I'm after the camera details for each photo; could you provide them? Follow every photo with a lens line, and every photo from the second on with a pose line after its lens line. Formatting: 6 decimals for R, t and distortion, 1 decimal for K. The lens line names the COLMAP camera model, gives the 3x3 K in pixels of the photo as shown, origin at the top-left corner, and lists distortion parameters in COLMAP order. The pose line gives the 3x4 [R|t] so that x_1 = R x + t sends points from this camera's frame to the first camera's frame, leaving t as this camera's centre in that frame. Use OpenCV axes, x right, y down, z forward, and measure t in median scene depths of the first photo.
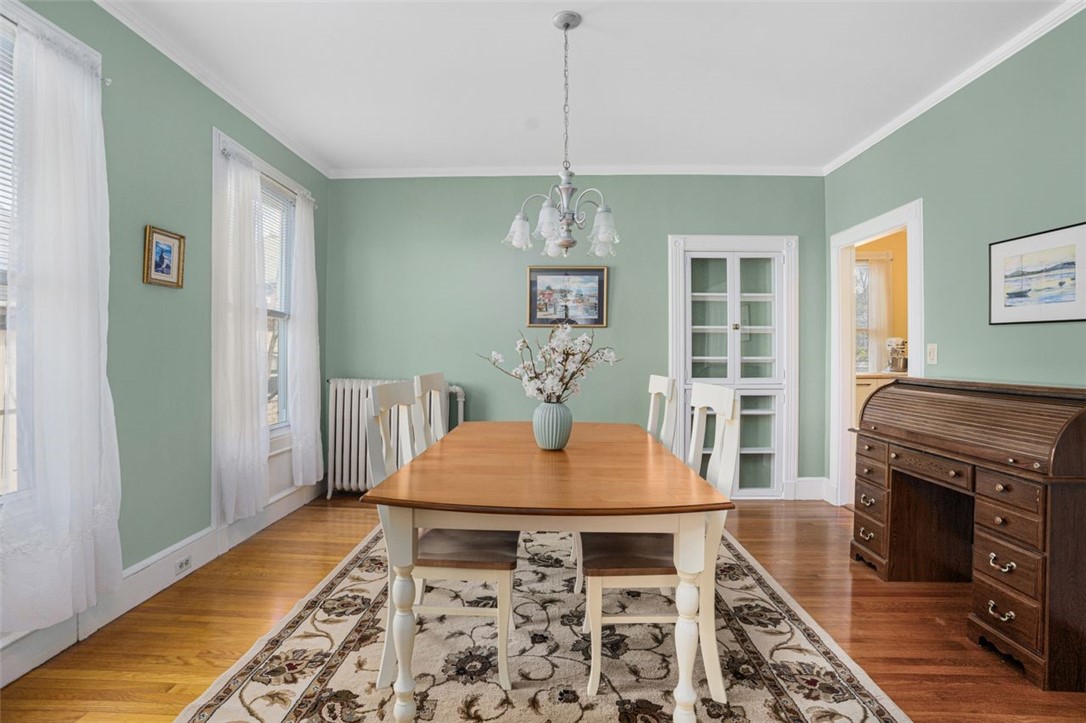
lens RADIAL K [[507.8, 0, 534.5], [0, 507.8, 356.9], [0, 0, 1]] dist [-0.020603, 0.001831]
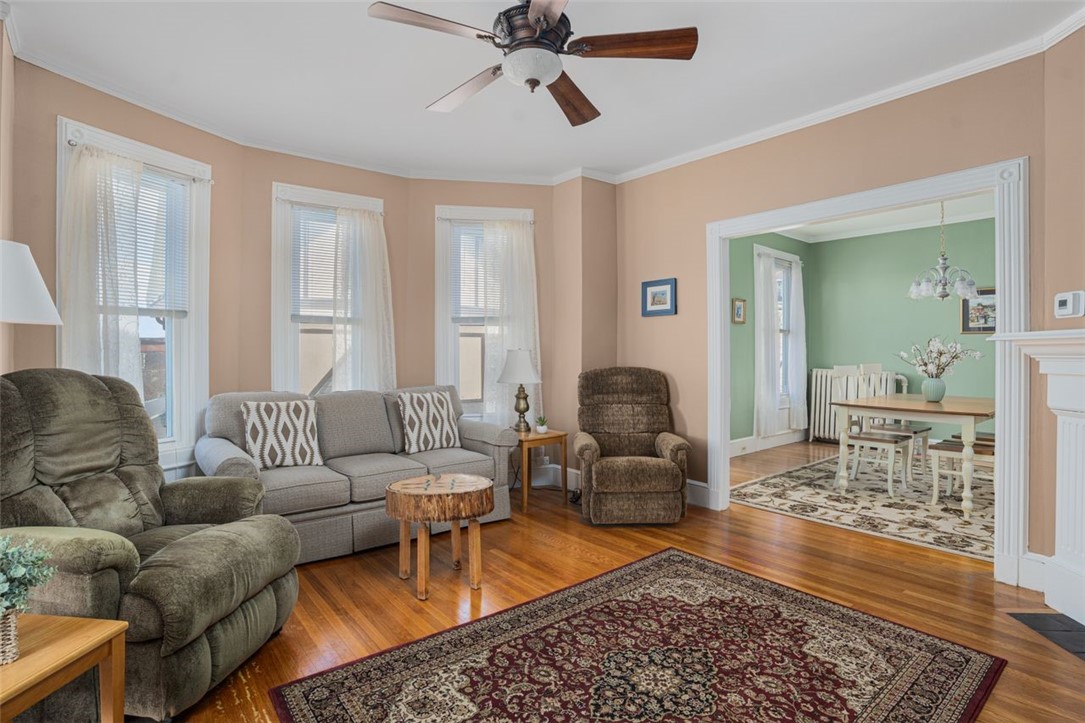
lens RADIAL K [[542.8, 0, 539.6], [0, 542.8, 357.3], [0, 0, 1]] dist [-0.036284, 0.001372]
pose [[0.669538, 0.002487, -0.742773, 0.290580], [-0.005218, 0.999985, -0.001355, 0.011701], [0.742759, 0.004783, 0.669542, -0.801891]]
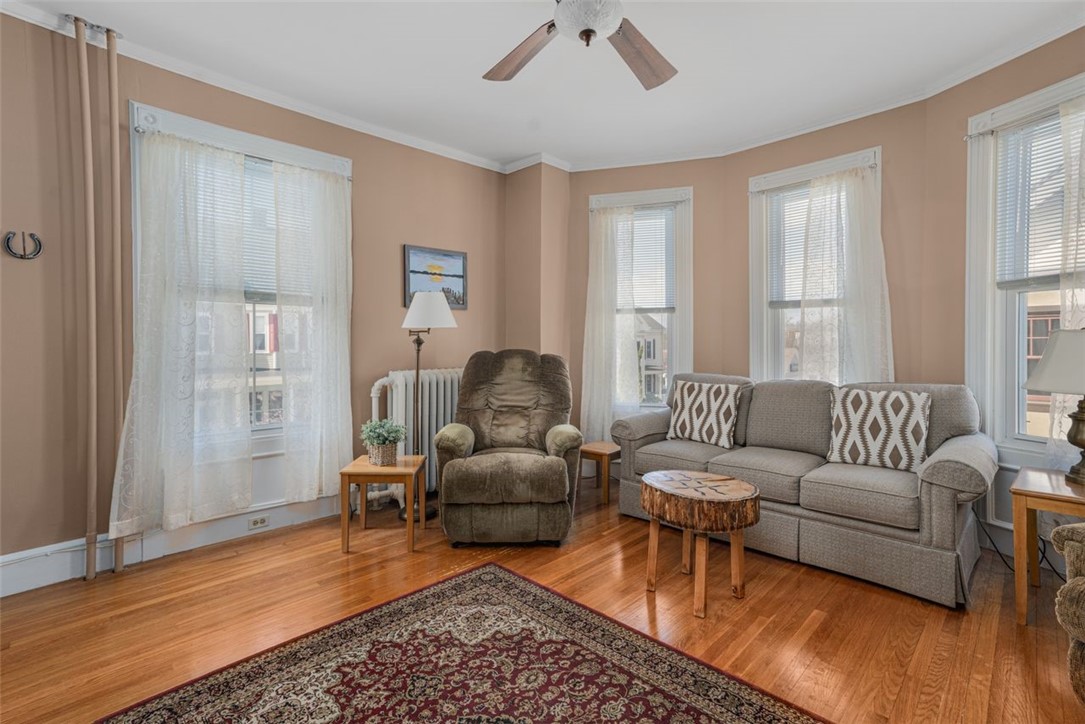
lens RADIAL K [[507.4, 0, 539.9], [0, 507.4, 353.4], [0, 0, 1]] dist [-0.020603, 0.001831]
pose [[-0.671118, 0.017799, -0.741136, 0.243222], [-0.001037, 0.999688, 0.024947, 0.008248], [0.741349, 0.017511, -0.670891, -0.185881]]
